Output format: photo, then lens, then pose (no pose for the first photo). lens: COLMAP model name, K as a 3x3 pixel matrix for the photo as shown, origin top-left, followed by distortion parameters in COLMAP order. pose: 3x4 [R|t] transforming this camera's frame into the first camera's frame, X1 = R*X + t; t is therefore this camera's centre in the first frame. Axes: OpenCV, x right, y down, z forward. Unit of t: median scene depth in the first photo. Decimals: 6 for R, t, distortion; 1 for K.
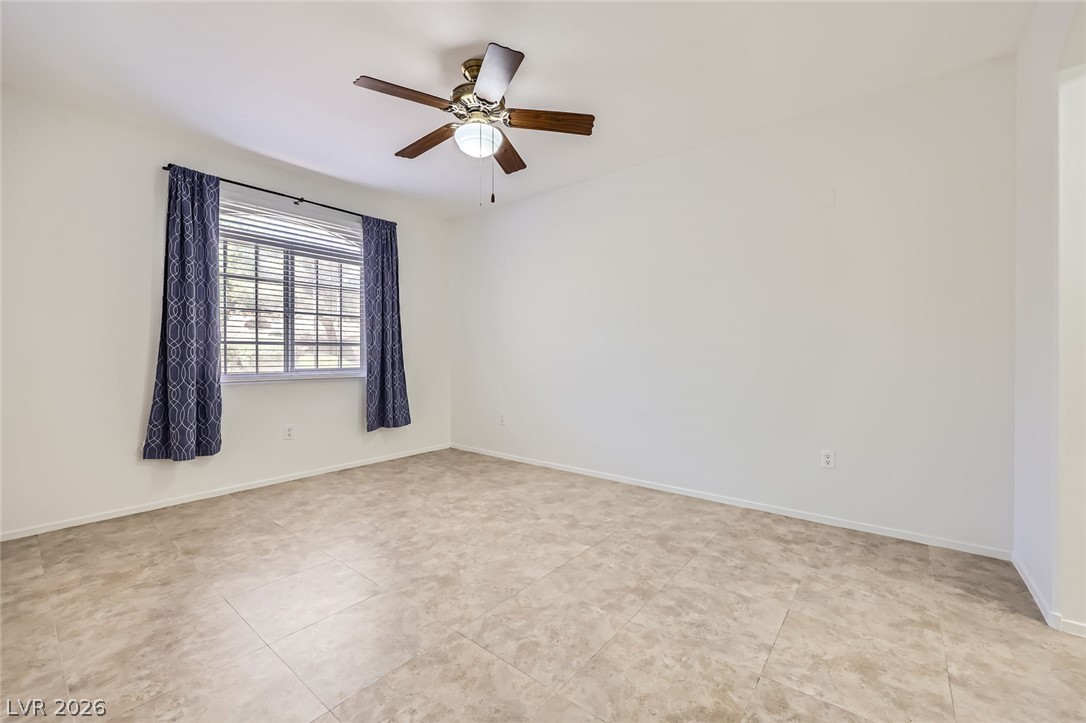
lens RADIAL K [[437.3, 0, 546.5], [0, 437.3, 355.4], [0, 0, 1]] dist [0.000817, 0.000151]
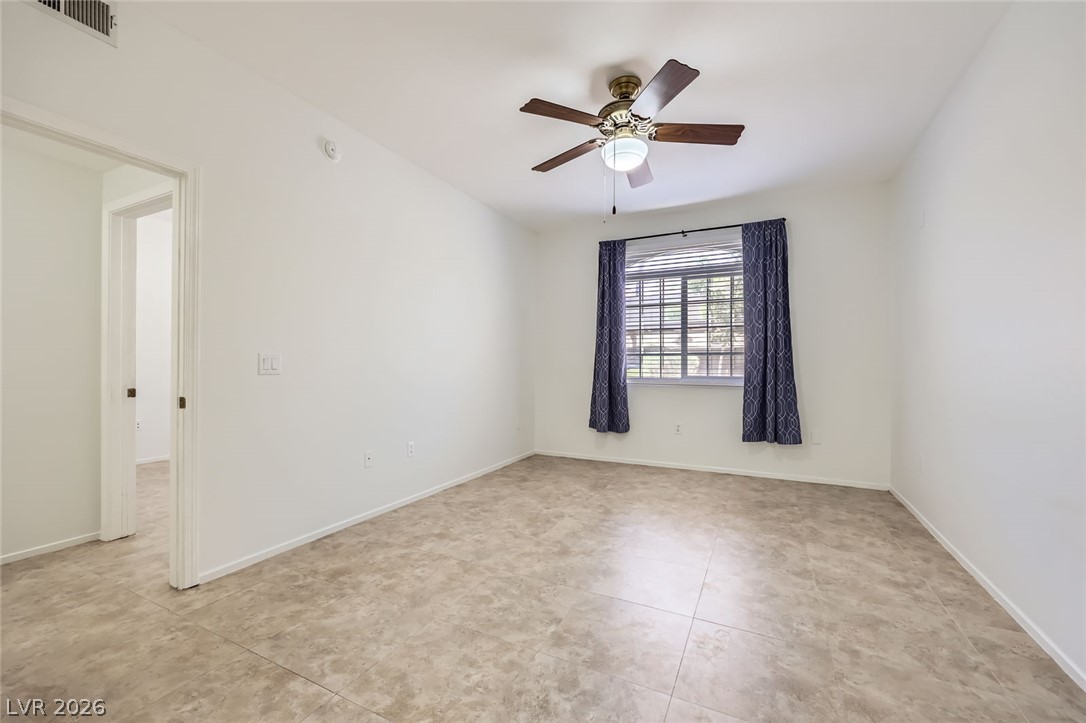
lens RADIAL K [[439.9, 0, 543.0], [0, 439.9, 361.5], [0, 0, 1]] dist [0.000347, -0.000019]
pose [[0.211450, -0.003527, -0.977383, 0.645050], [-0.002656, 0.999988, -0.004183, -0.001938], [0.977385, 0.003481, 0.211438, 0.474212]]
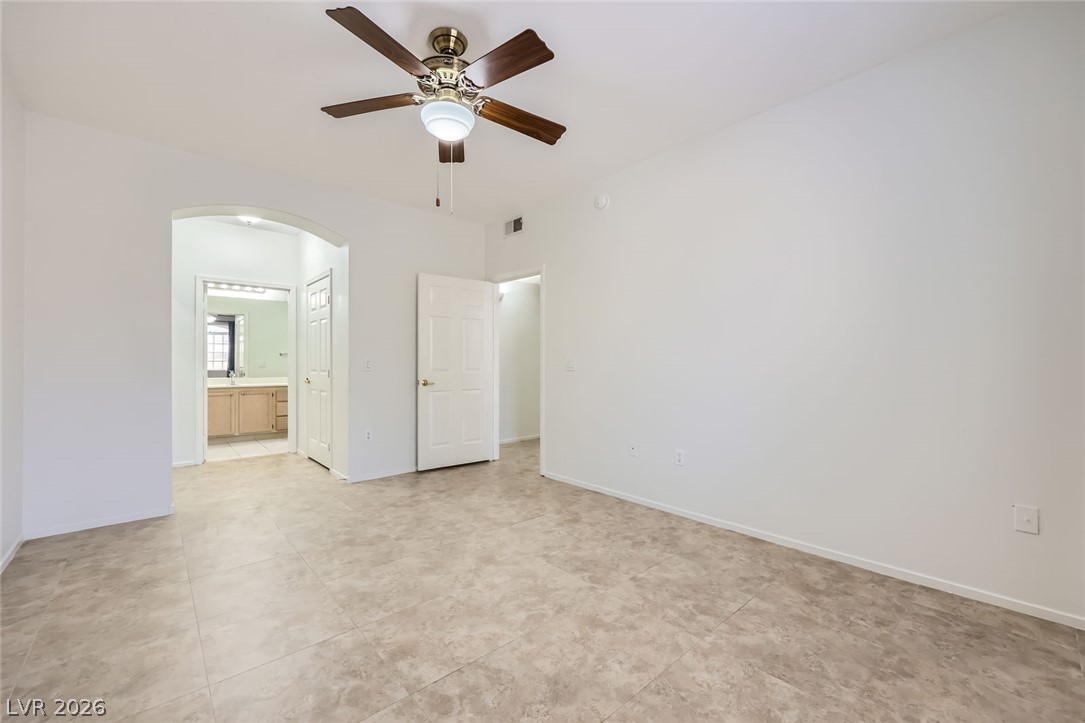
lens RADIAL K [[450.1, 0, 545.8], [0, 450.1, 364.3], [0, 0, 1]] dist [-0.001497, -0.000088]
pose [[-0.986219, 0.002887, 0.165417, -0.395676], [0.003378, 0.999991, 0.002689, -0.002407], [-0.165408, 0.003211, -0.986220, 1.473605]]
